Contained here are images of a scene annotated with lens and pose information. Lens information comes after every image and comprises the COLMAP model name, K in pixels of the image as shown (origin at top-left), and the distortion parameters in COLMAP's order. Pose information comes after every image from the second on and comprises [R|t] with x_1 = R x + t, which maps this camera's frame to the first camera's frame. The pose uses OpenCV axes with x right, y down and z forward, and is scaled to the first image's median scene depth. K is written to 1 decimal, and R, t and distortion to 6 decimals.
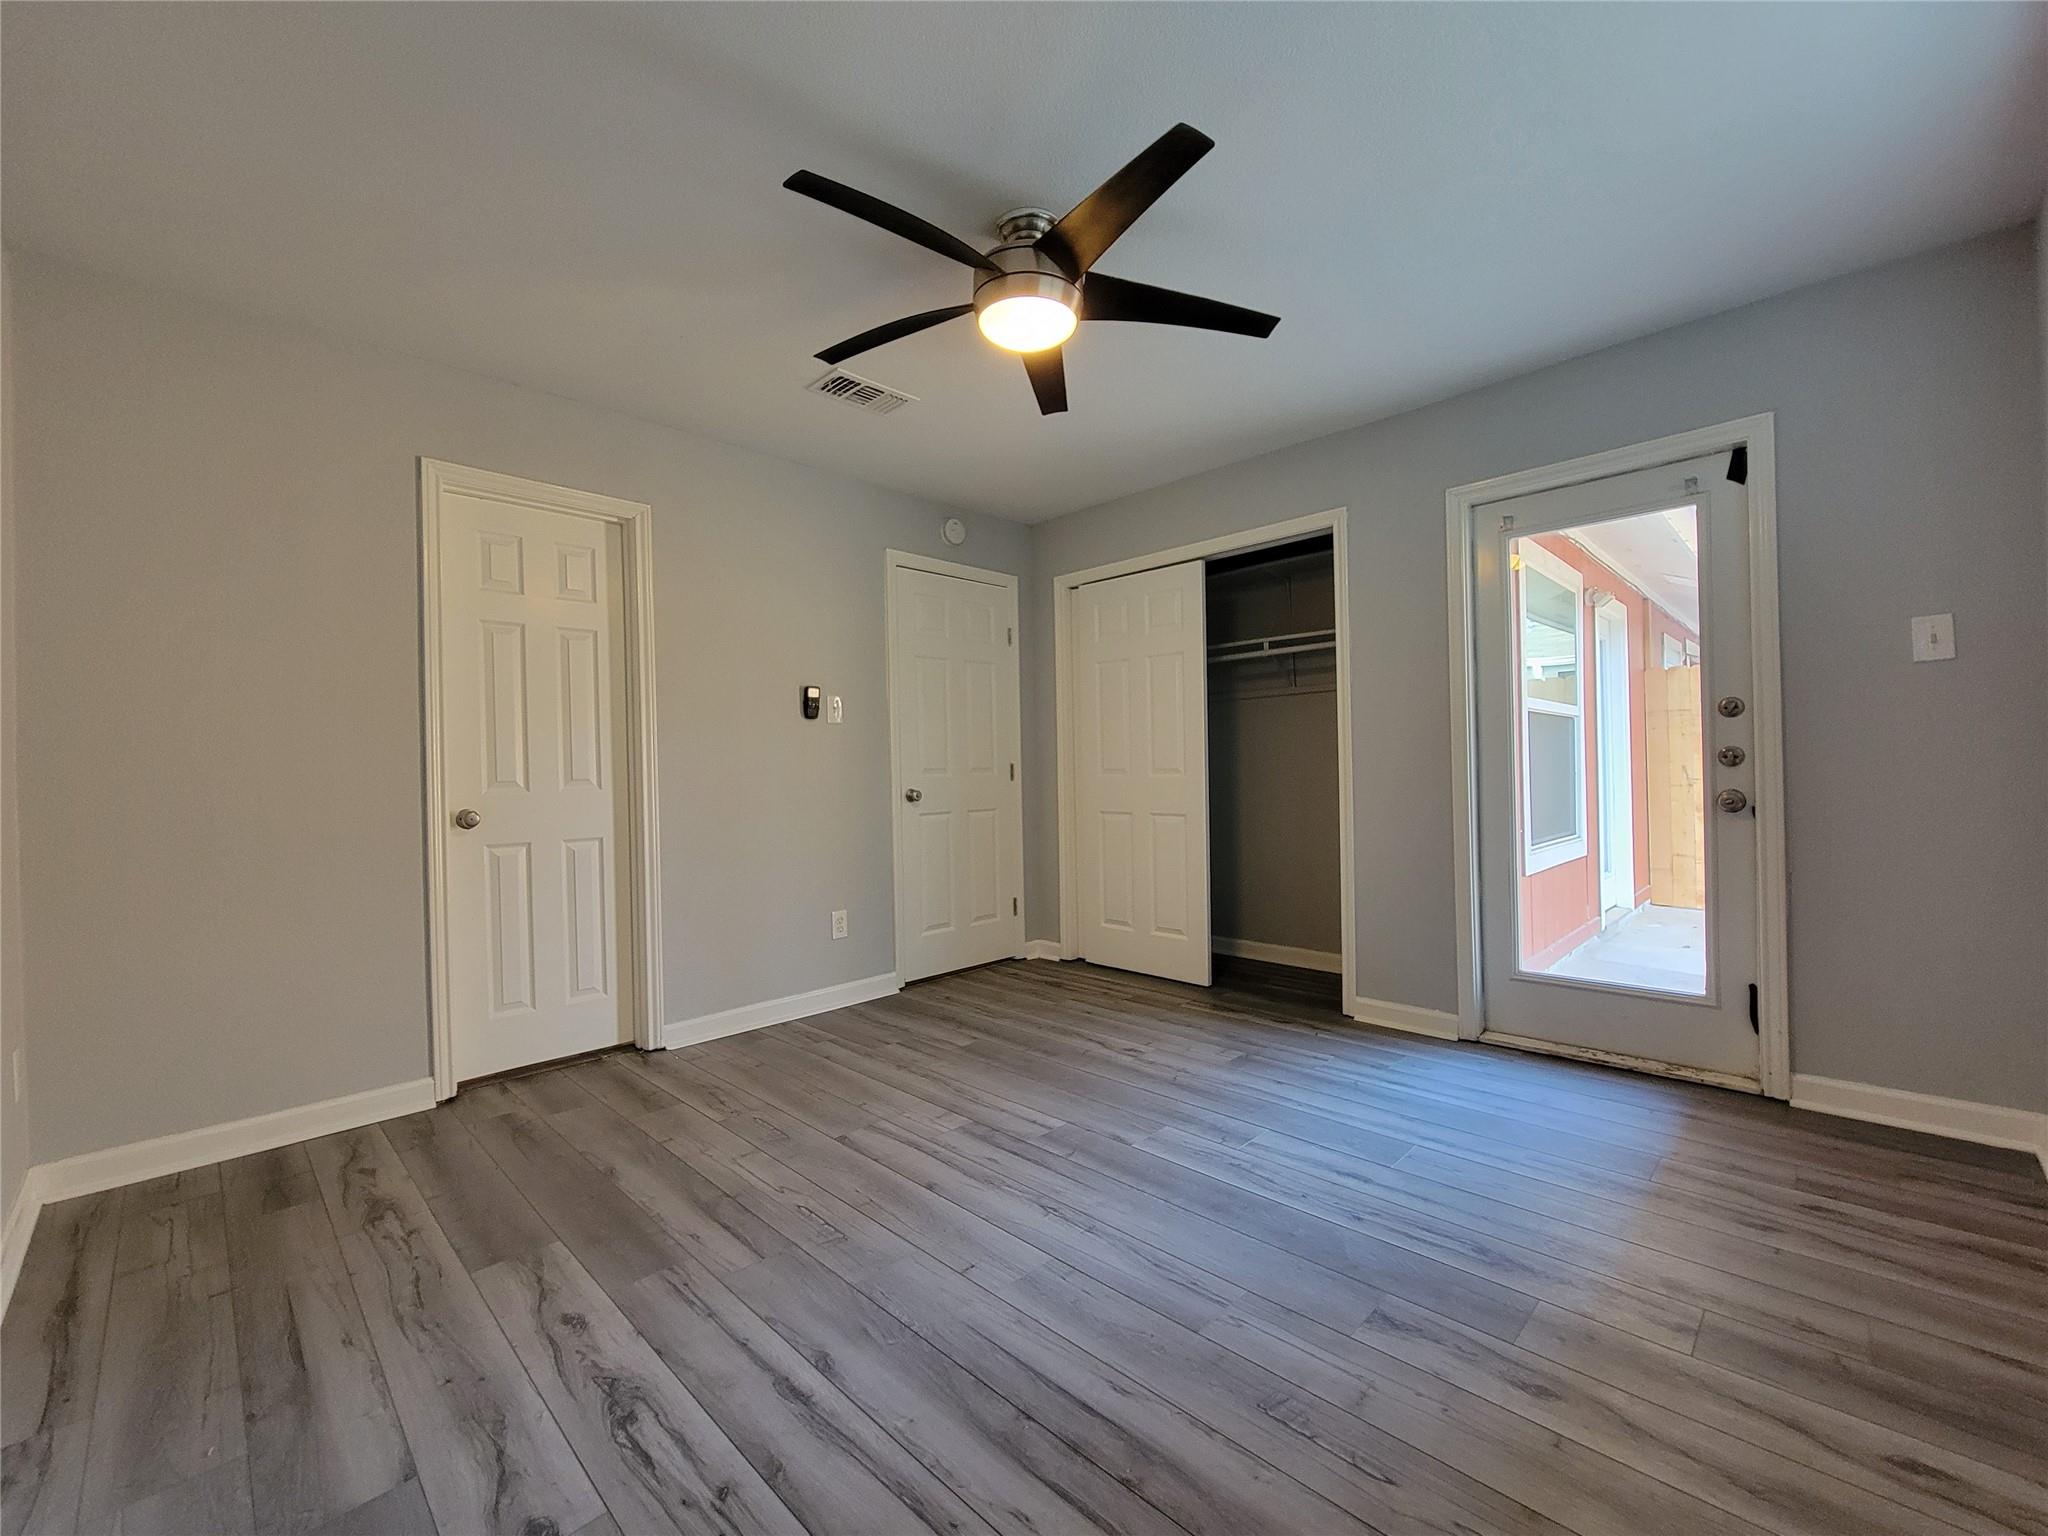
lens RADIAL K [[833.7, 0, 1006.2], [0, 833.7, 772.4], [0, 0, 1]] dist [-0.002949, -0.000290]
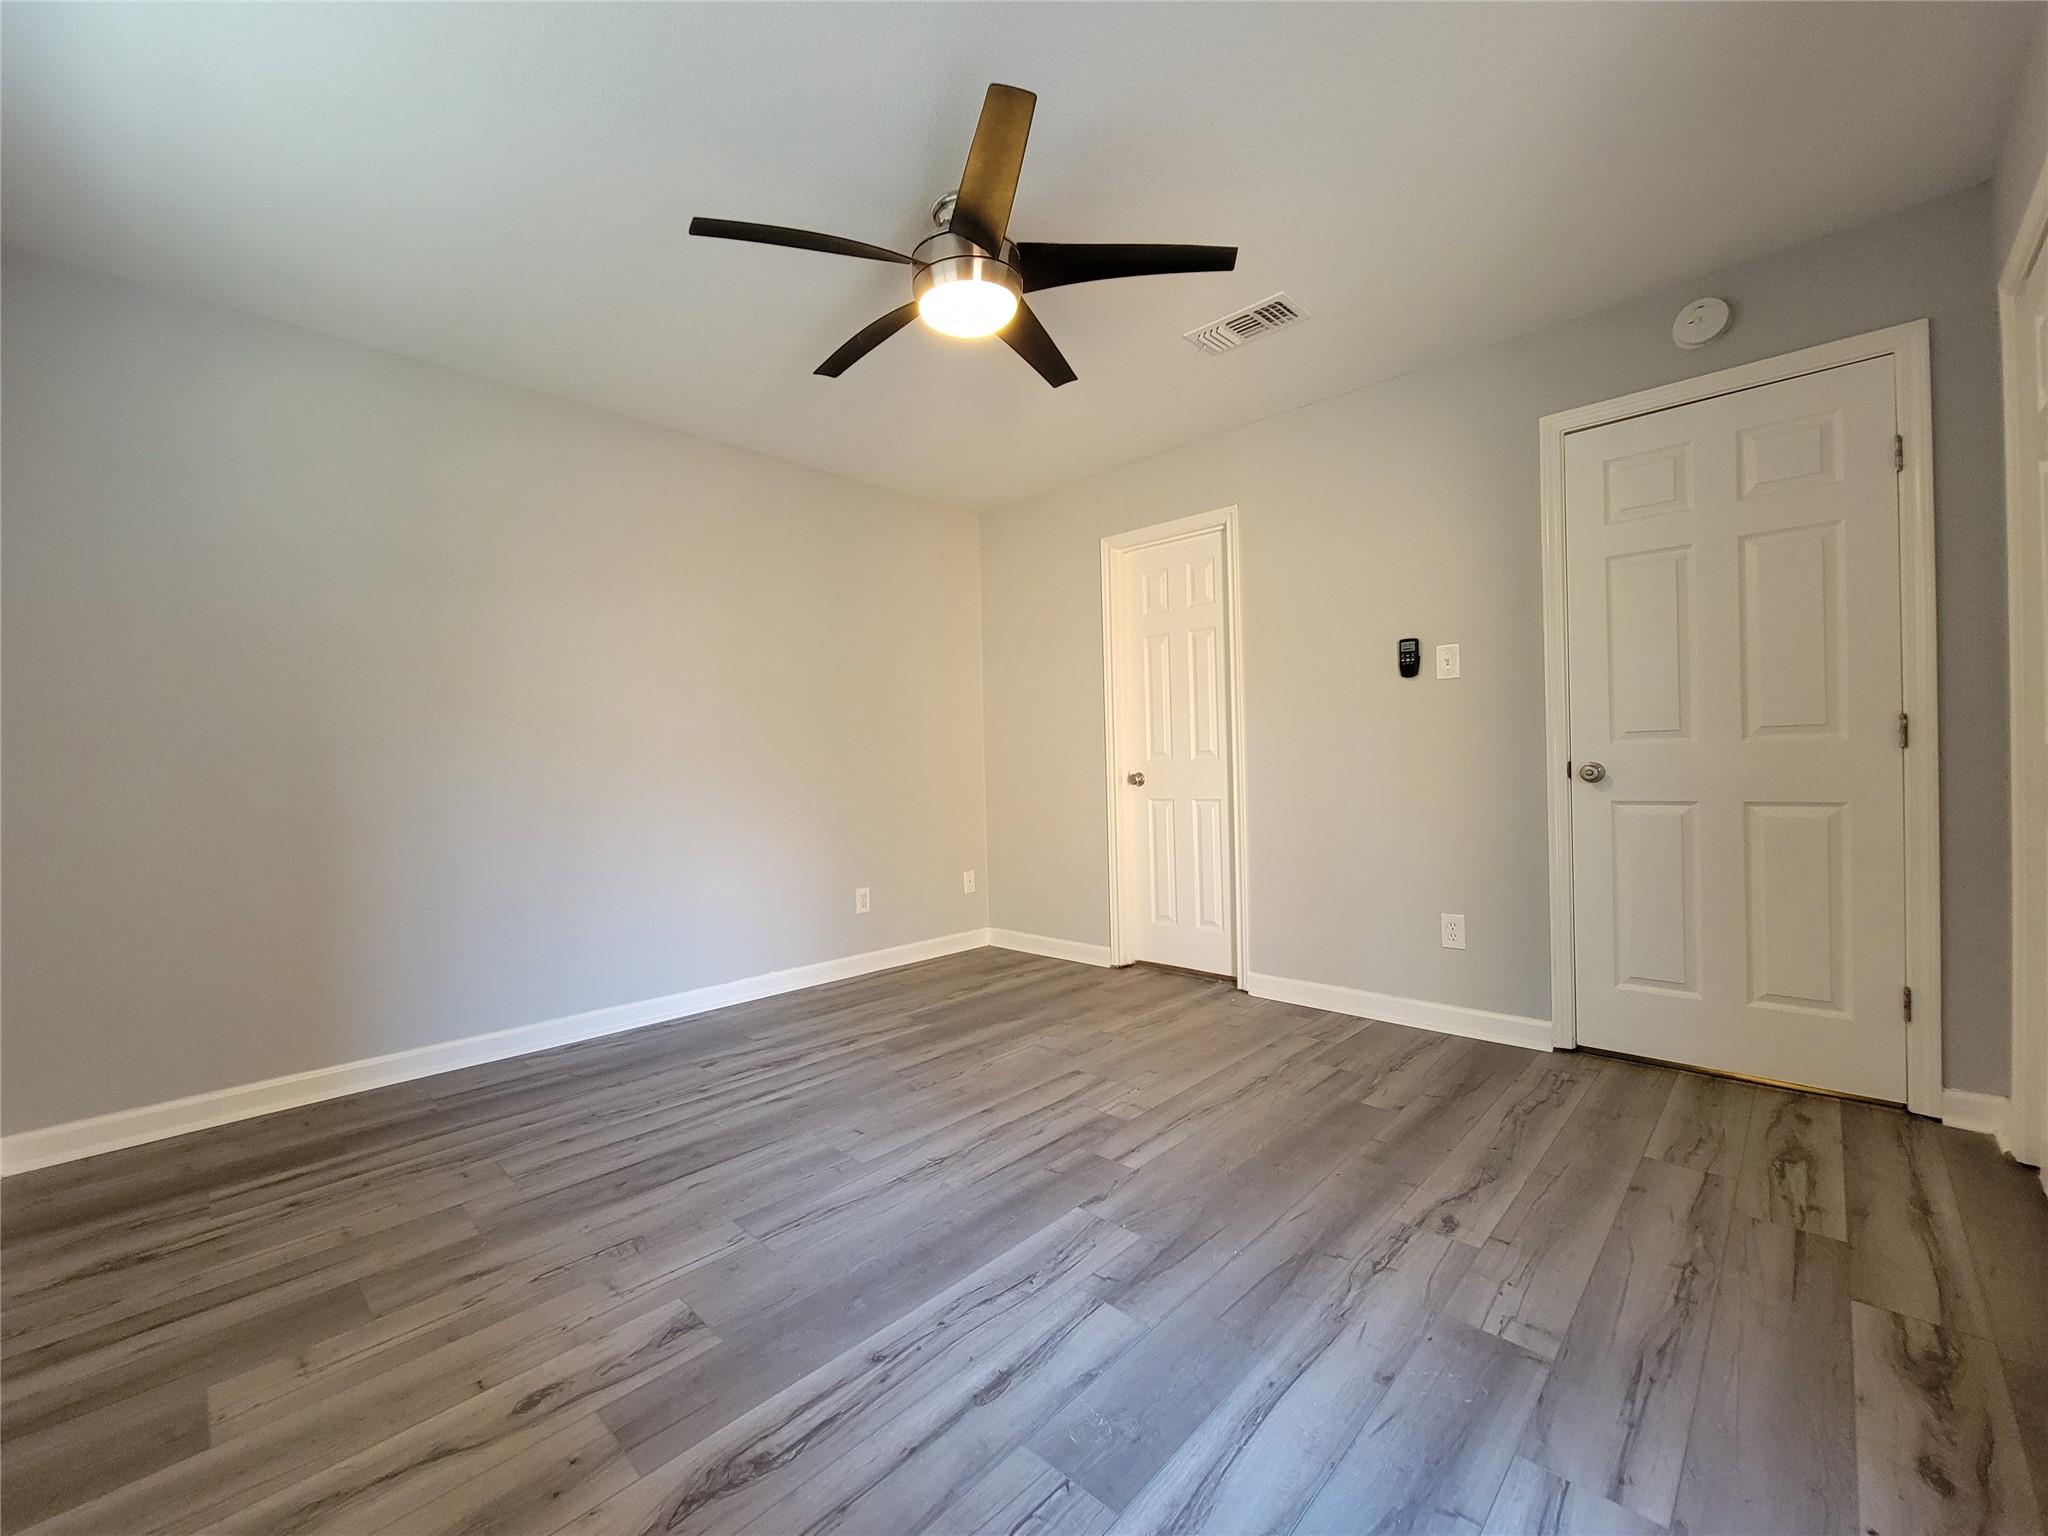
lens RADIAL K [[833.7, 0, 1006.2], [0, 833.7, 772.4], [0, 0, 1]] dist [-0.002949, -0.000290]
pose [[0.023064, 0.031819, -0.999228, 0.809158], [0.024534, 0.999174, 0.032384, -0.006365], [0.999433, -0.025262, 0.022264, 0.782169]]
